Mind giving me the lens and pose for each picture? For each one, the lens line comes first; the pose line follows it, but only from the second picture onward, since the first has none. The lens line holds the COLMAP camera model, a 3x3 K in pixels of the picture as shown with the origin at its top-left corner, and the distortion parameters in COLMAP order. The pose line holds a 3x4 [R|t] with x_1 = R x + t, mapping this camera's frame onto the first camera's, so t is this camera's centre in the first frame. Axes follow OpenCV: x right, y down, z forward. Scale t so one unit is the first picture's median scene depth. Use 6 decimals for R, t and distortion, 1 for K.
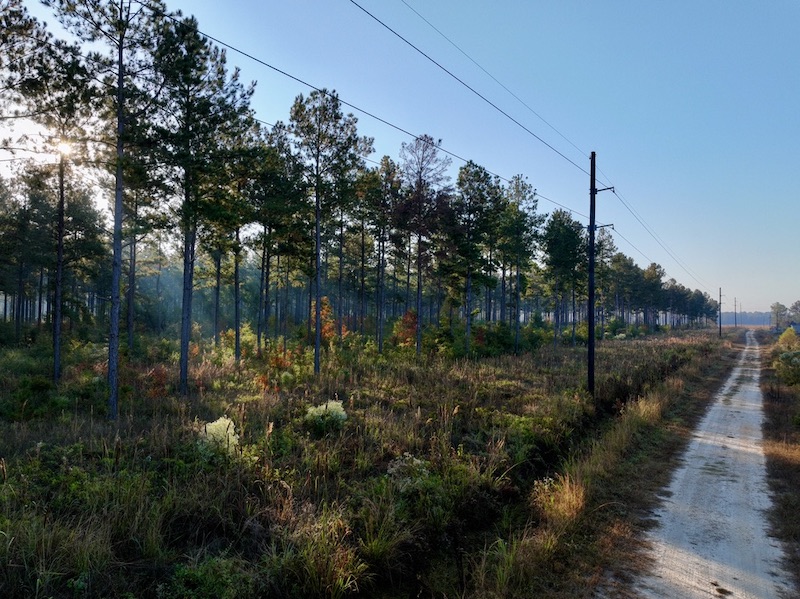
lens RADIAL K [[560.8, 0, 401.0], [0, 560.8, 299.3], [0, 0, 1]] dist [-0.001682, 0.014604]
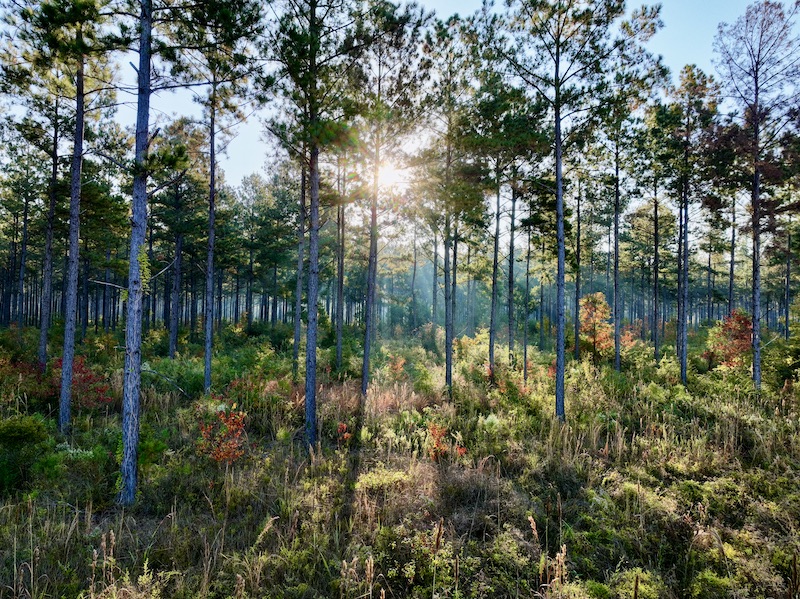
lens RADIAL K [[560.8, 0, 401.0], [0, 560.8, 299.3], [0, 0, 1]] dist [-0.001682, 0.014604]
pose [[0.868879, -0.014292, -0.494817, 0.000285], [0.009543, 0.999881, -0.012122, 0.010852], [0.494932, 0.005811, 0.868912, 0.262223]]
